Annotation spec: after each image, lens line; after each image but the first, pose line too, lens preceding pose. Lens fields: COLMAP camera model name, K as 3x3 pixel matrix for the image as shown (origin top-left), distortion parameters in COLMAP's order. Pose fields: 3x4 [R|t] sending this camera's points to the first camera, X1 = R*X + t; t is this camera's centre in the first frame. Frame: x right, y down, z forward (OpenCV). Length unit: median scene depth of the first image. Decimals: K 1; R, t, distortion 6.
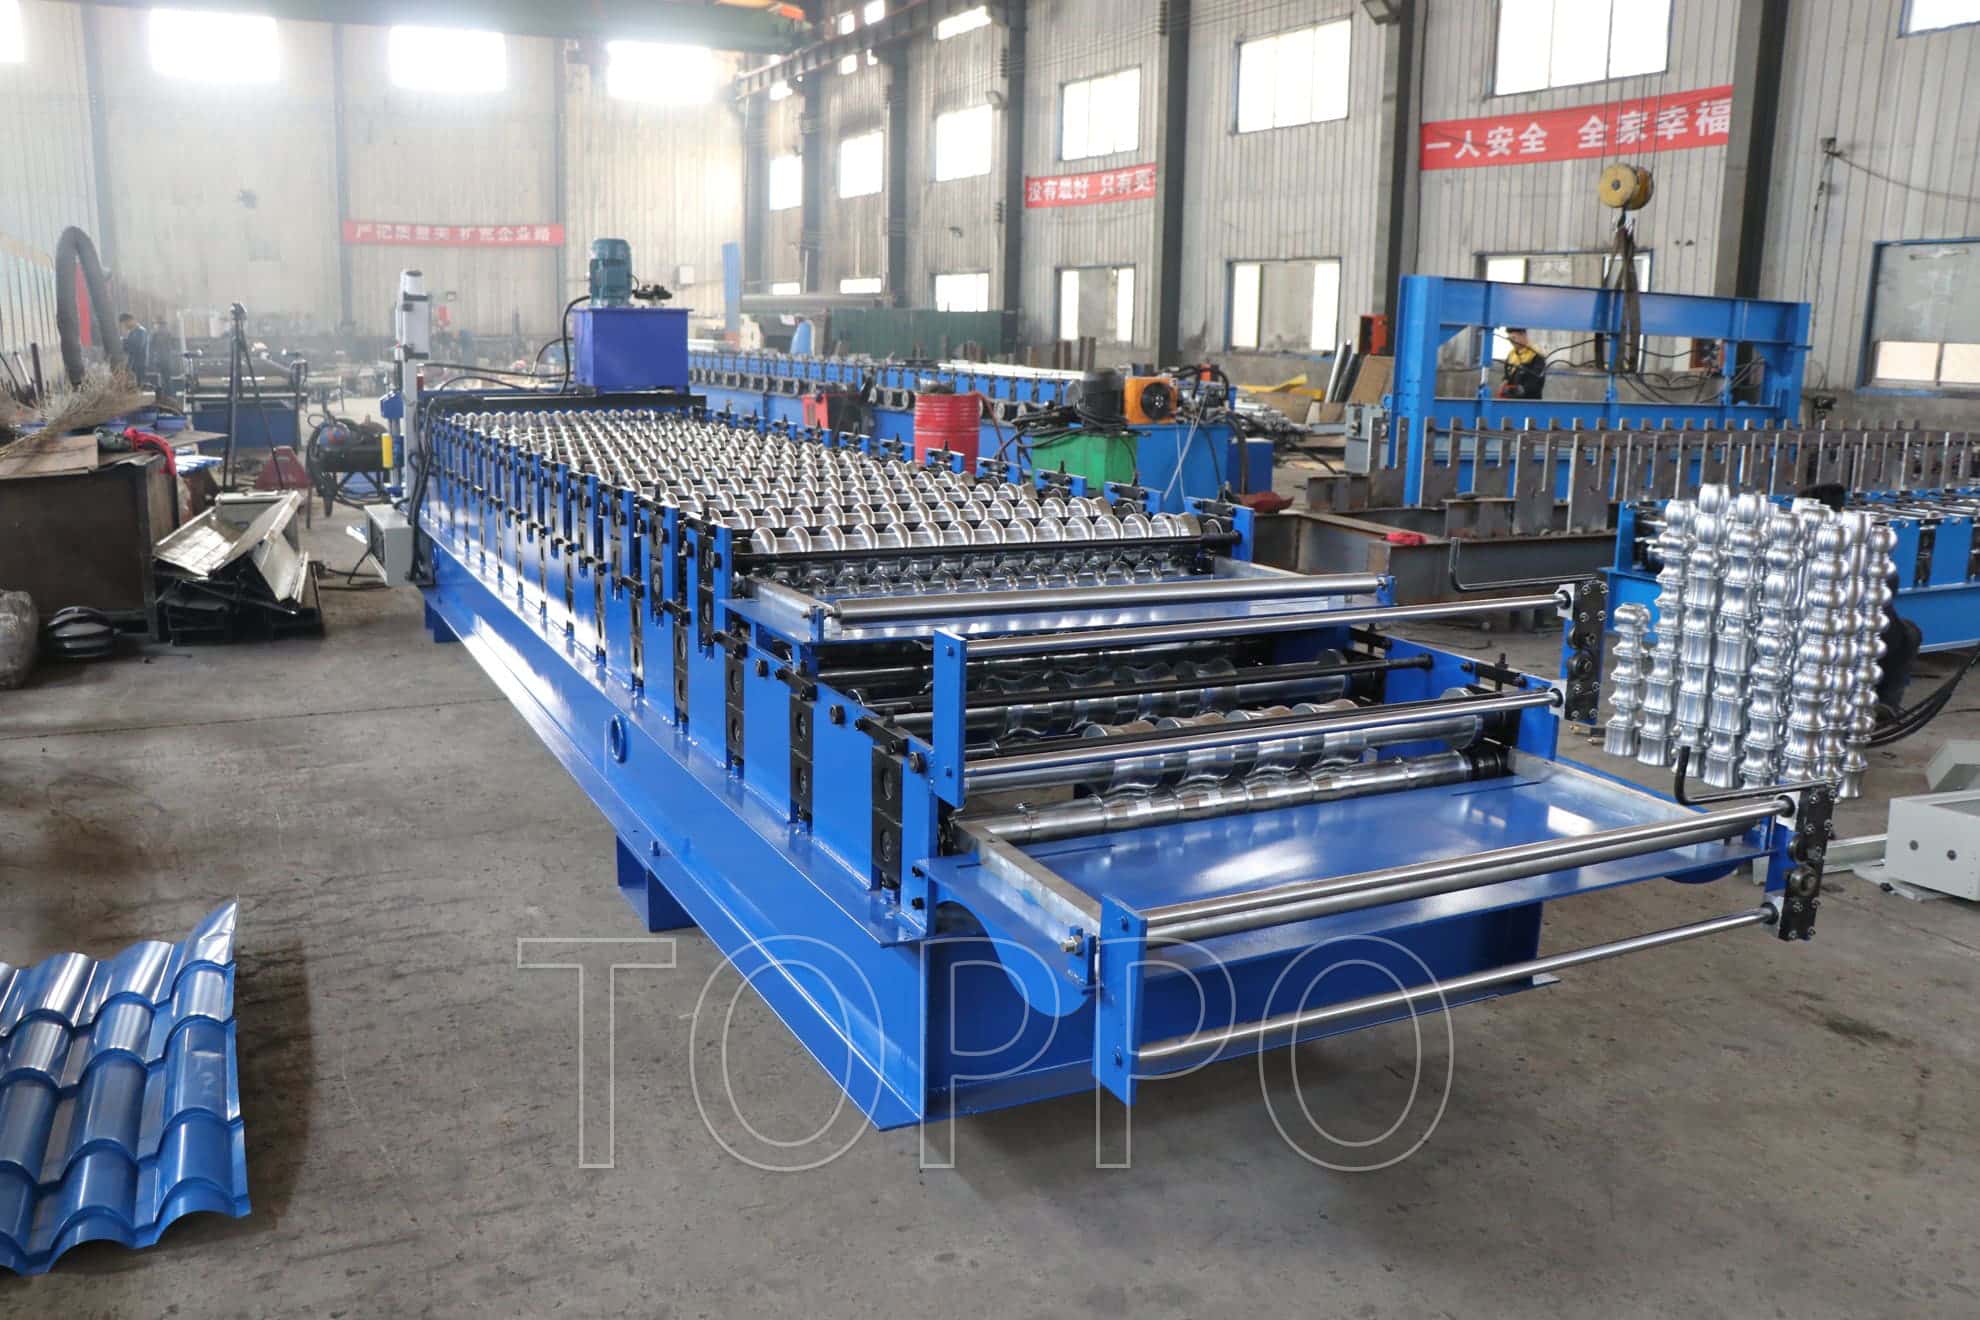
lens RADIAL K [[1592.6, 0, 984.9], [0, 1592.6, 698.7], [0, 0, 1]] dist [-0.177194, 0.139525]
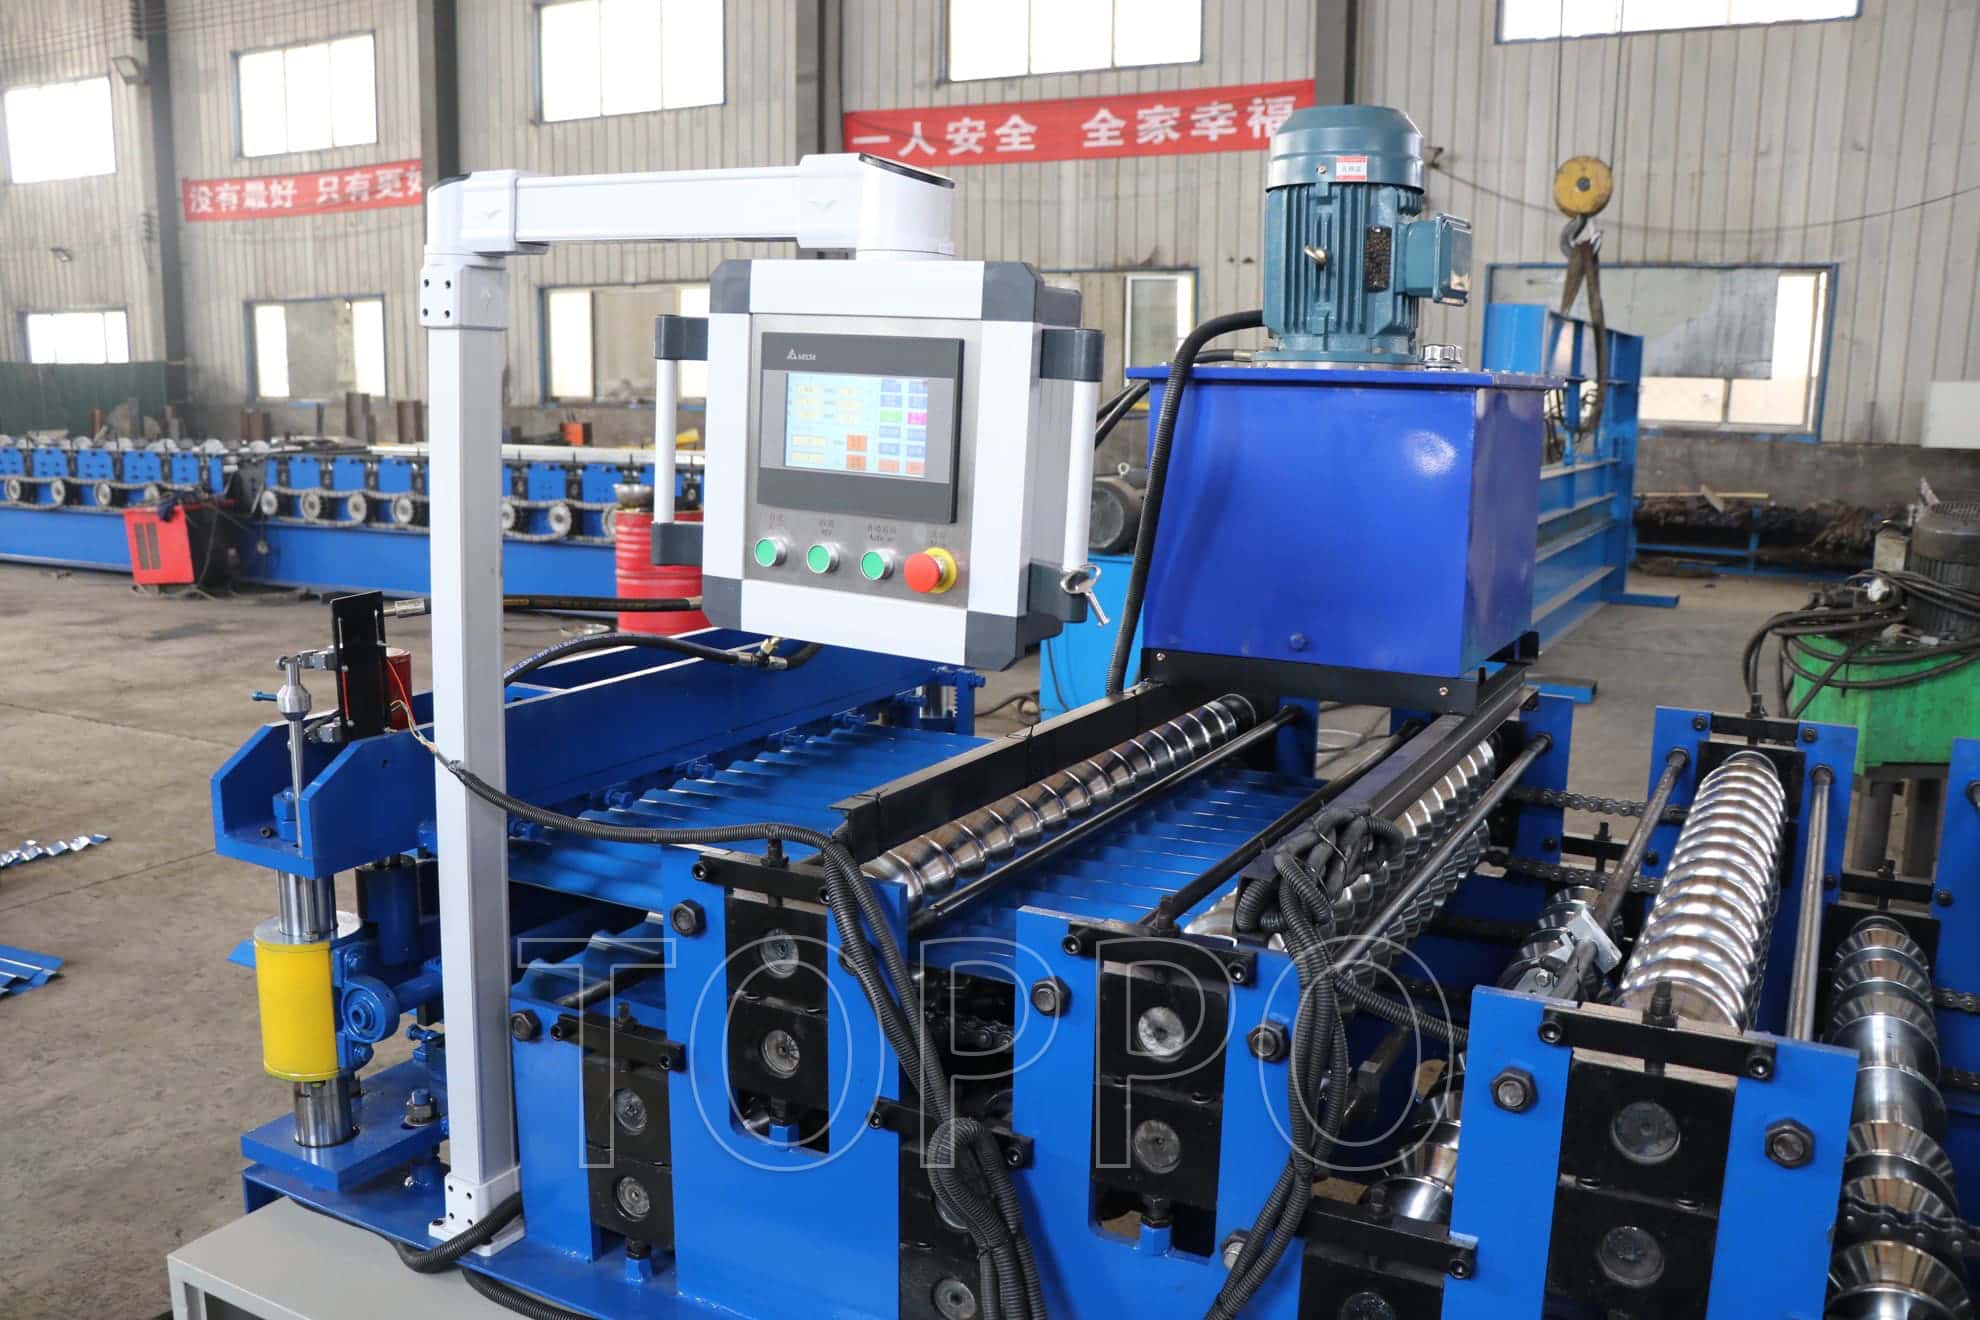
lens RADIAL K [[1592.6, 0, 984.9], [0, 1592.6, 698.7], [0, 0, 1]] dist [-0.177194, 0.139525]
pose [[0.810758, -0.126320, 0.571590, -0.153383], [0.139354, 0.990017, 0.021128, -0.074777], [-0.568553, 0.062523, 0.820267, 0.301489]]
